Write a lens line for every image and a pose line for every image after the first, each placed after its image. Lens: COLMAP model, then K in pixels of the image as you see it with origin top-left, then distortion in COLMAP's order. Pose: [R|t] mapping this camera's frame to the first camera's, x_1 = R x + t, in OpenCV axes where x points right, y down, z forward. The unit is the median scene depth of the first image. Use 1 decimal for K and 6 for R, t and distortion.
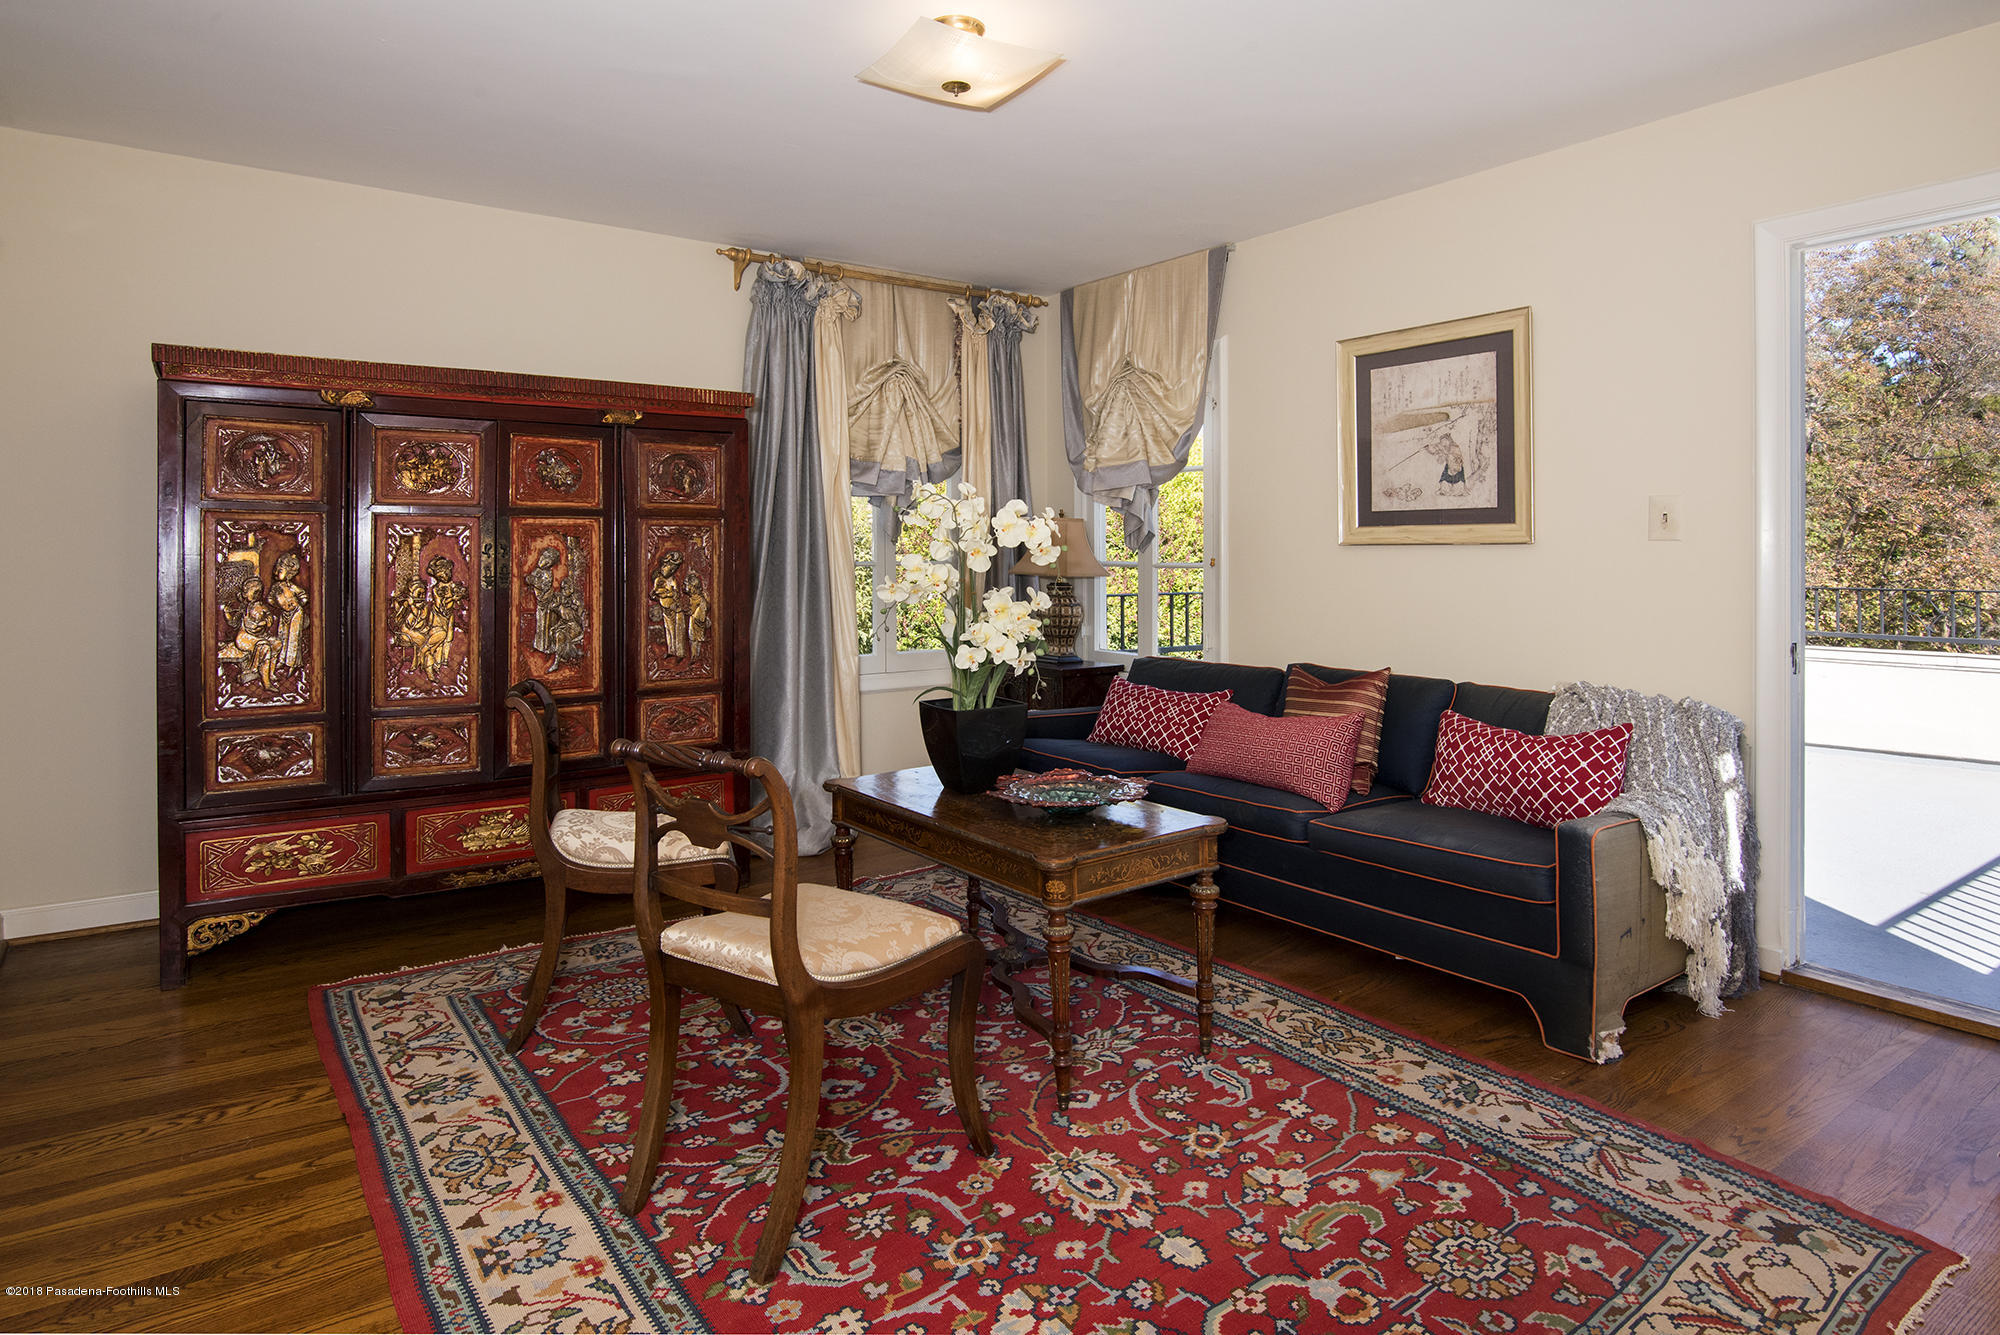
lens RADIAL K [[972.9, 0, 907.4], [0, 972.9, 619.4], [0, 0, 1]] dist [-0.001792, -0.000694]
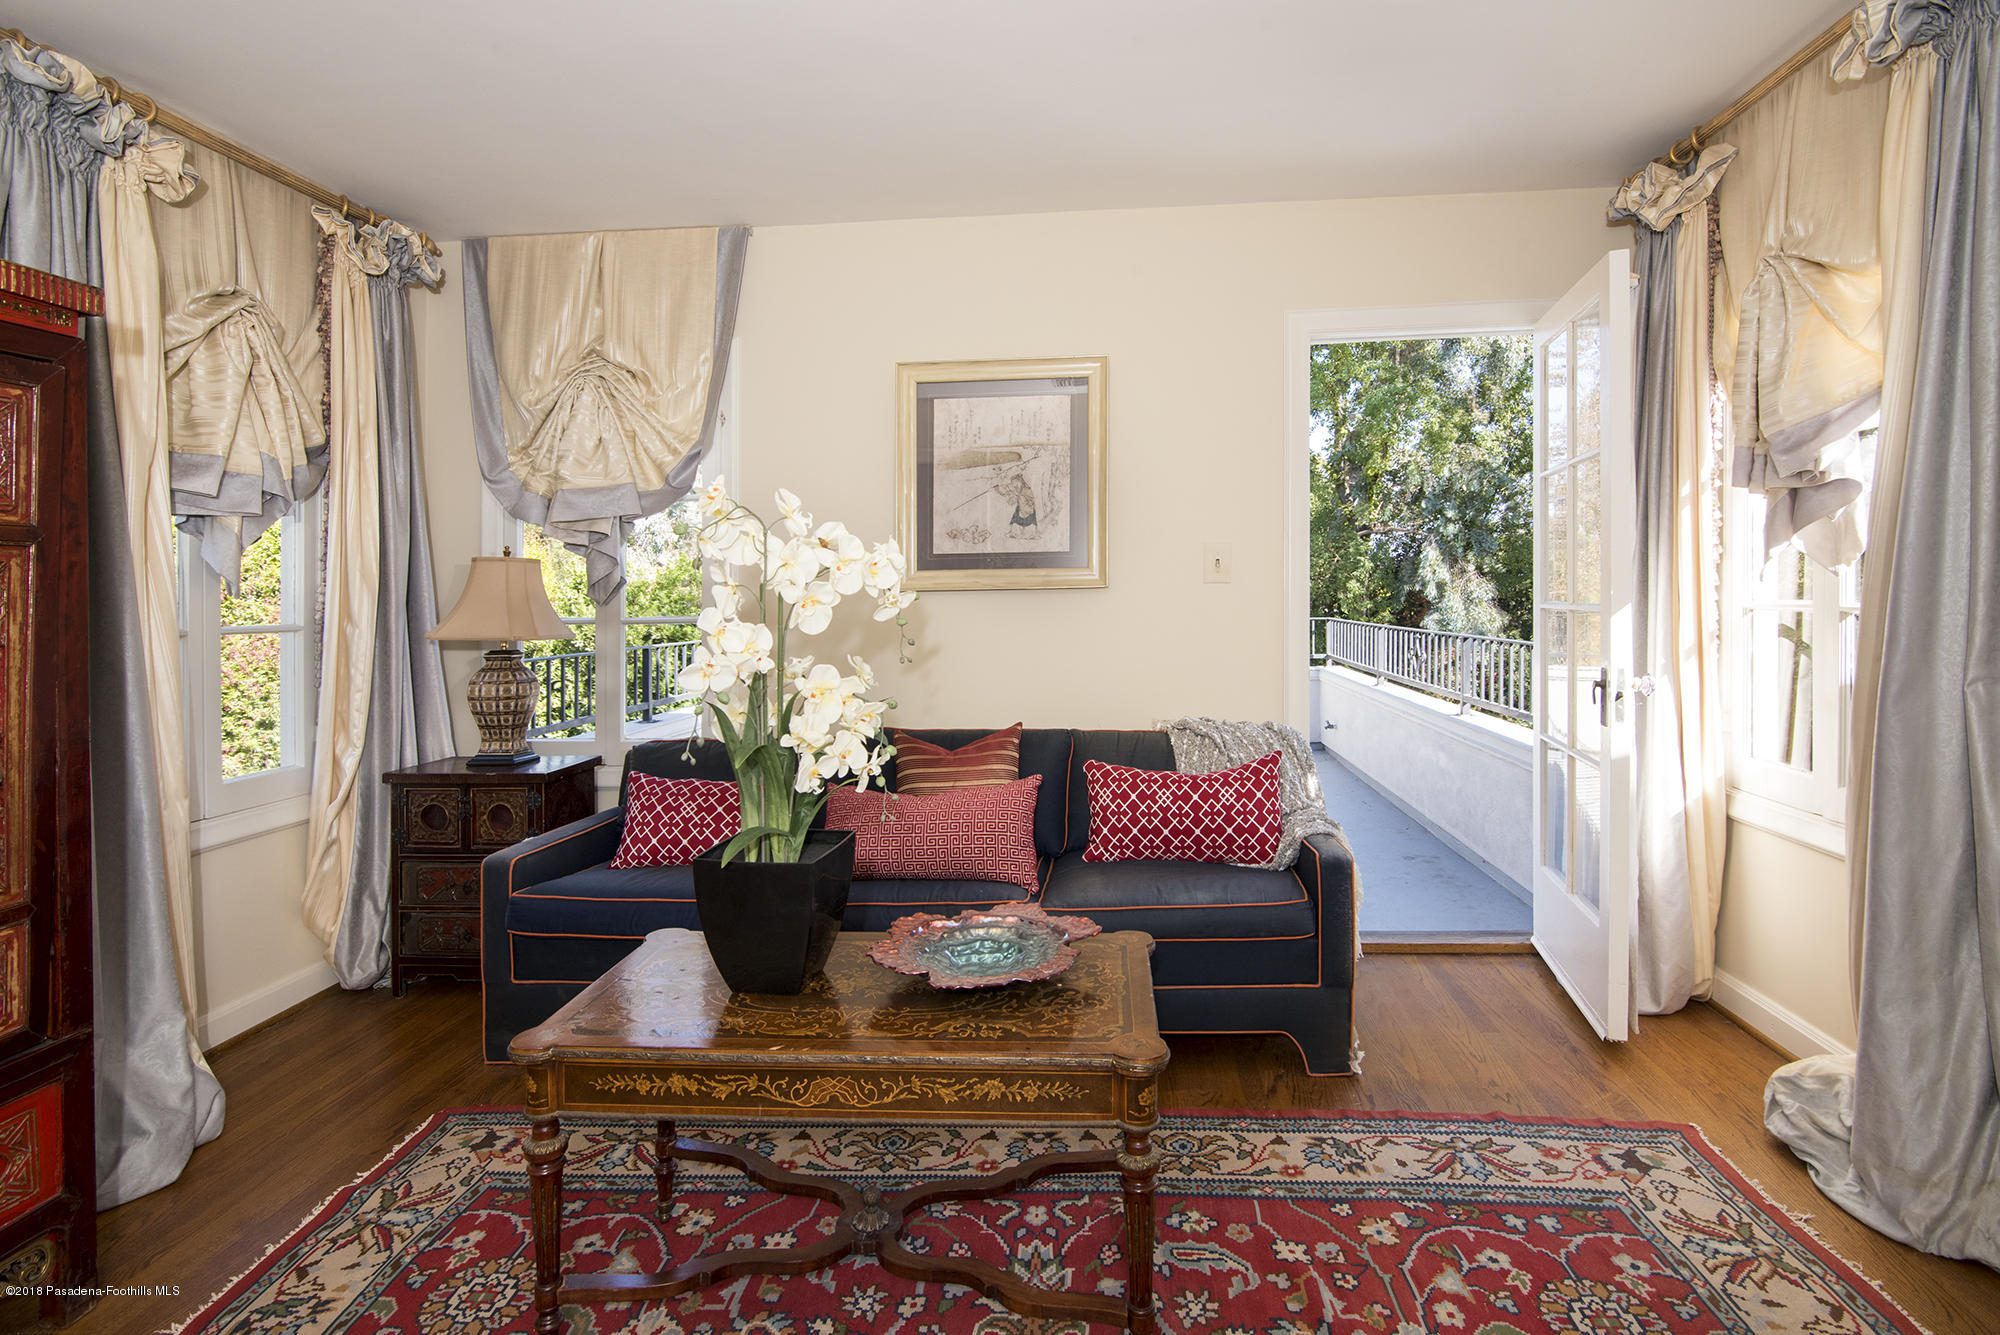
lens RADIAL K [[1067.1, 0, 1008.7], [0, 1067.1, 637.4], [0, 0, 1]] dist [-0.016093, -0.000705]
pose [[0.663339, -0.041516, 0.747167, -0.251715], [0.069967, 0.997527, -0.006690, -0.023693], [-0.745041, 0.056715, 0.664603, 0.317184]]
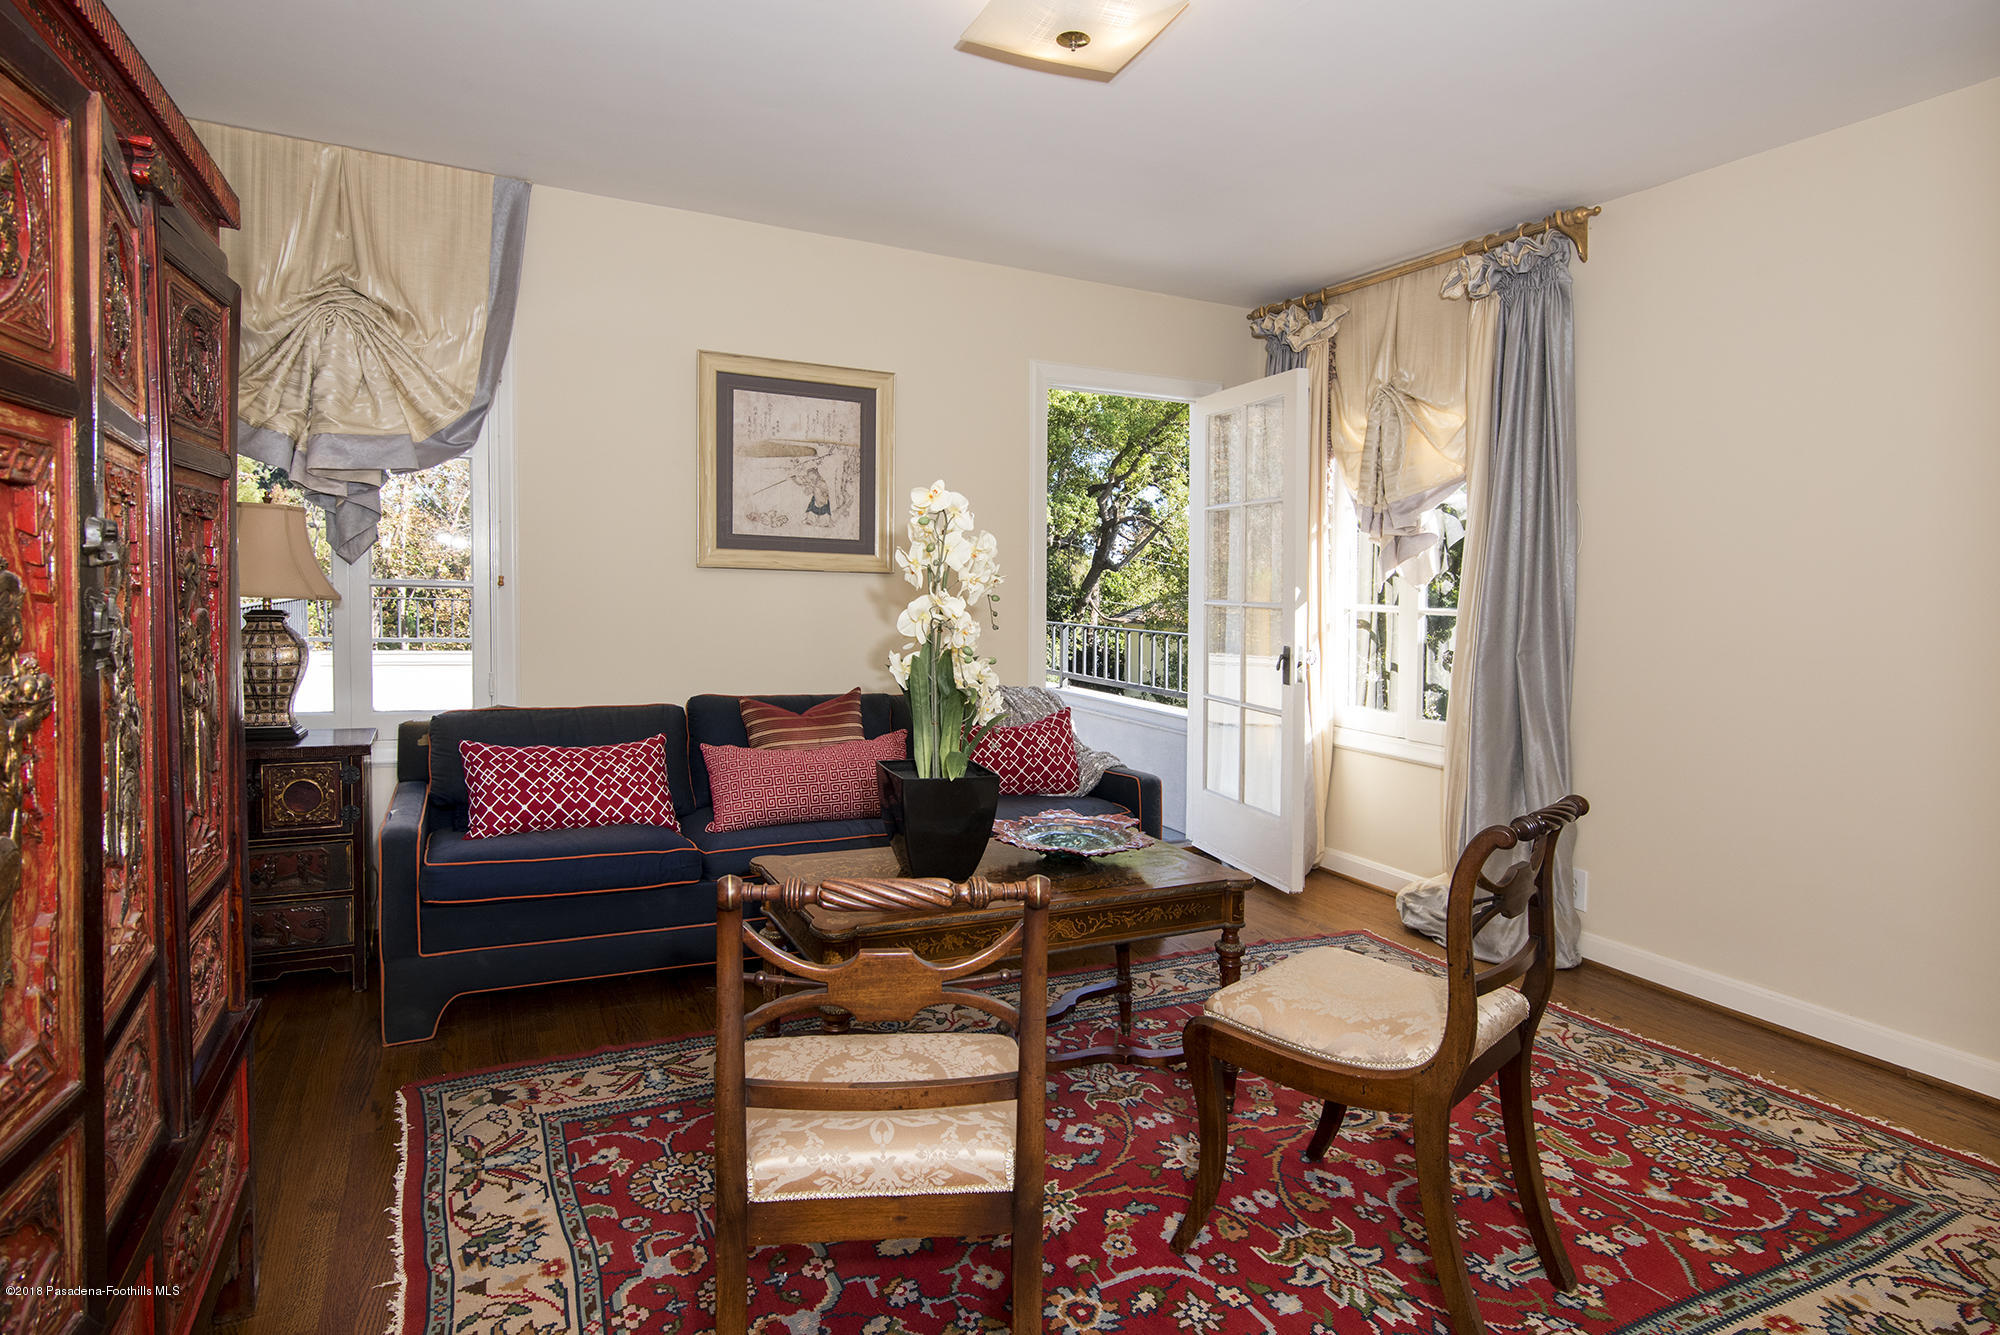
lens RADIAL K [[1093.5, 0, 974.8], [0, 1093.5, 643.4], [0, 0, 1]] dist [-0.011244, 0.000309]
pose [[0.193850, -0.041157, 0.980167, -0.609687], [0.037407, 0.998703, 0.034537, -0.033037], [-0.980318, 0.029970, 0.195139, 0.603558]]
